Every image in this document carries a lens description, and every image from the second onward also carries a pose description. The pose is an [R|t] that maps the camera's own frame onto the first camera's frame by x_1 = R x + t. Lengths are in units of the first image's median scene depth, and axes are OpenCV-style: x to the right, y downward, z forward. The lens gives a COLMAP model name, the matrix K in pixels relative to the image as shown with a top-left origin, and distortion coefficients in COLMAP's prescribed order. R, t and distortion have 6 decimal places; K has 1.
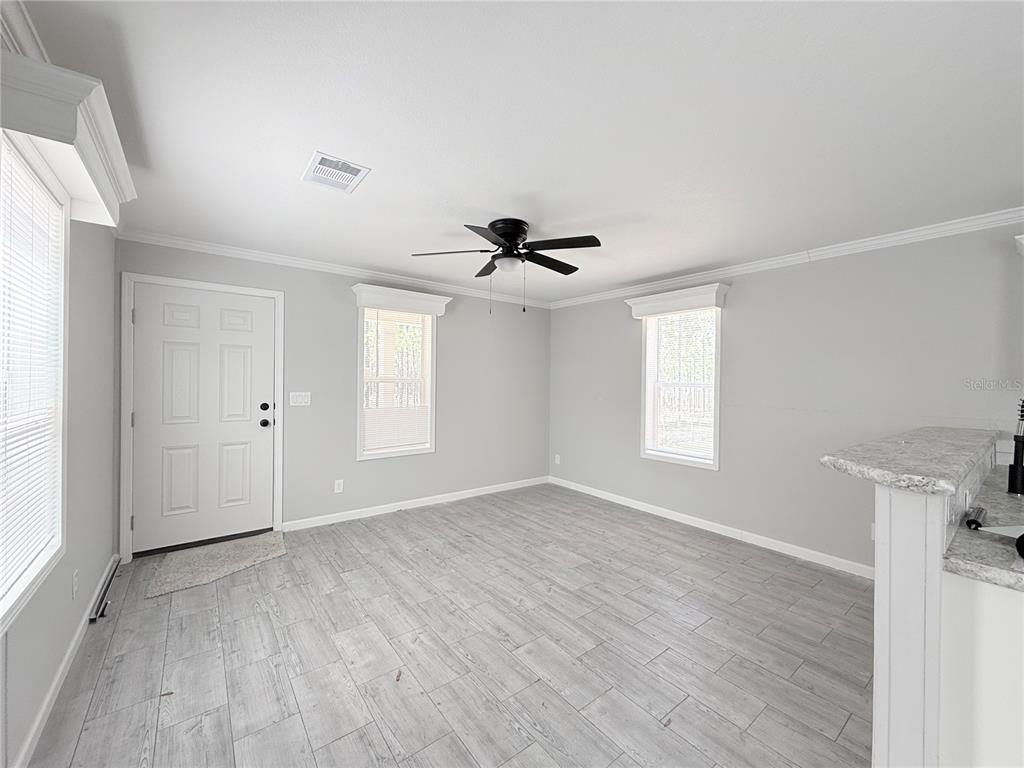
lens RADIAL K [[407.7, 0, 509.6], [0, 407.7, 383.8], [0, 0, 1]] dist [0.000161, 0.000096]
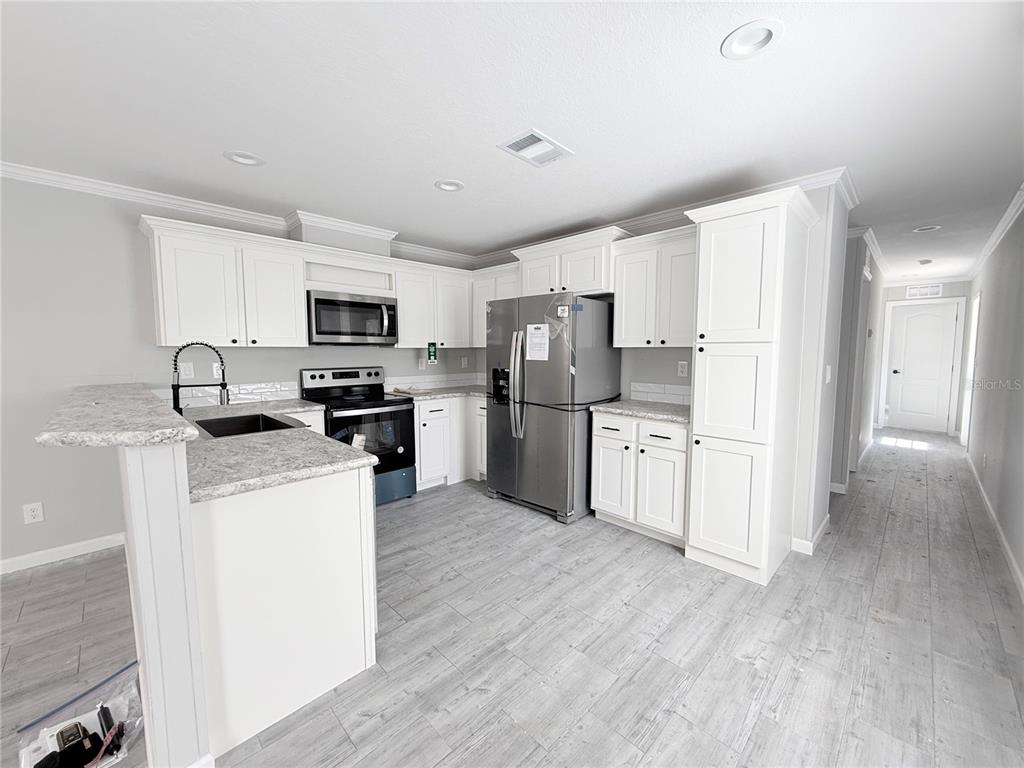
lens RADIAL K [[407.7, 0, 509.6], [0, 407.7, 383.8], [0, 0, 1]] dist [0.000161, 0.000096]
pose [[-0.123122, -0.103063, 0.987025, -0.063496], [0.001594, 0.994571, 0.104050, -0.001854], [-0.992390, 0.014385, -0.122289, 0.085064]]
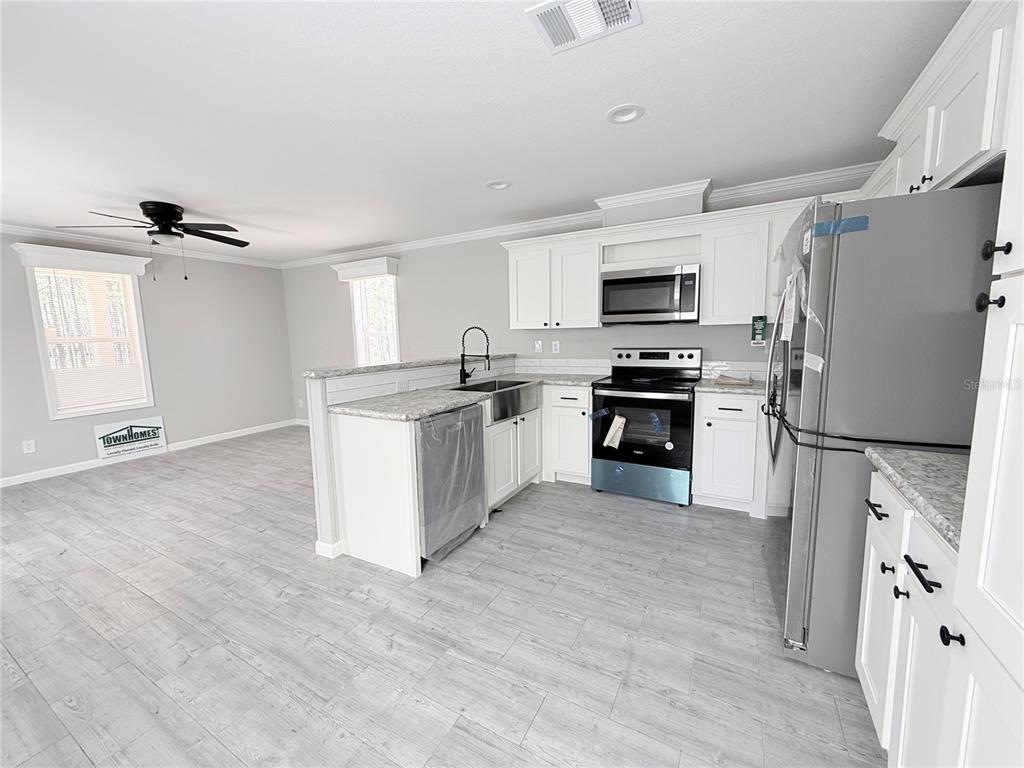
lens RADIAL K [[407.7, 0, 509.6], [0, 407.7, 383.8], [0, 0, 1]] dist [0.000161, 0.000096]
pose [[0.918844, -0.082732, 0.385850, 0.425590], [0.037978, 0.991777, 0.122212, 0.023050], [-0.392788, -0.097640, 0.914431, -0.543415]]
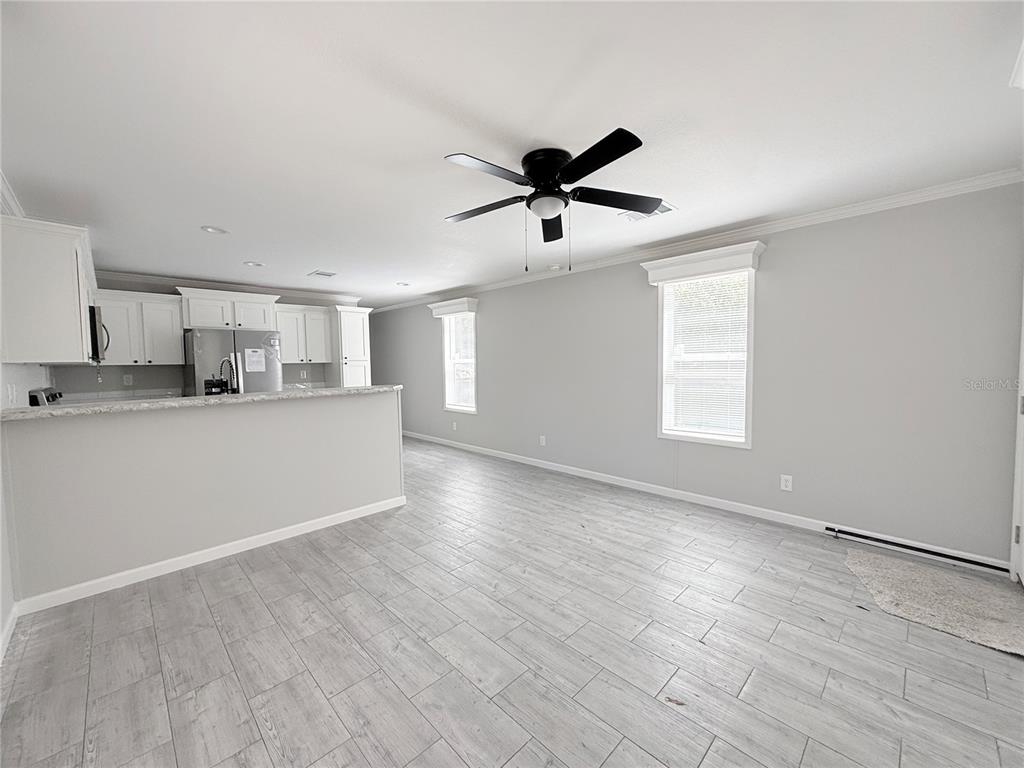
lens RADIAL K [[407.7, 0, 509.6], [0, 407.7, 383.8], [0, 0, 1]] dist [0.000161, 0.000096]
pose [[-0.993046, 0.005065, -0.117618, 0.163206], [-0.001312, 0.998536, 0.054082, 0.006070], [0.117719, 0.053860, -0.991585, 1.783074]]
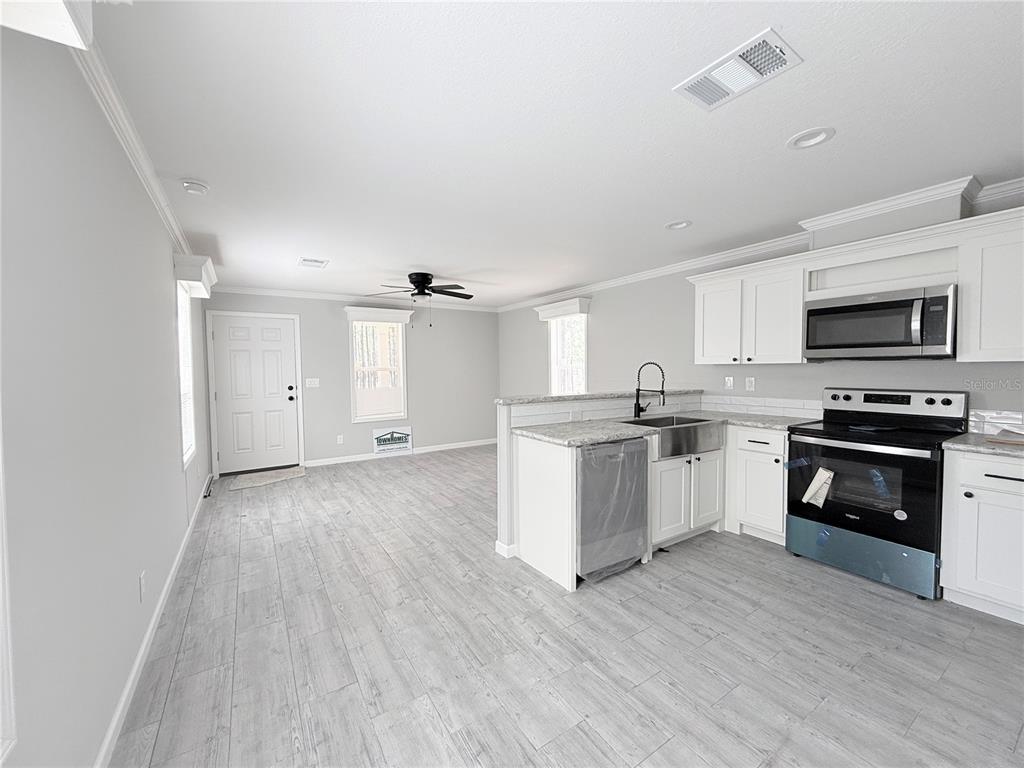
lens RADIAL K [[407.7, 0, 509.6], [0, 407.7, 383.8], [0, 0, 1]] dist [0.000161, 0.000096]
pose [[0.996007, -0.022974, -0.086267, 0.488808], [0.025798, 0.999162, 0.031772, 0.014077], [0.085465, -0.033871, 0.995765, -0.642767]]
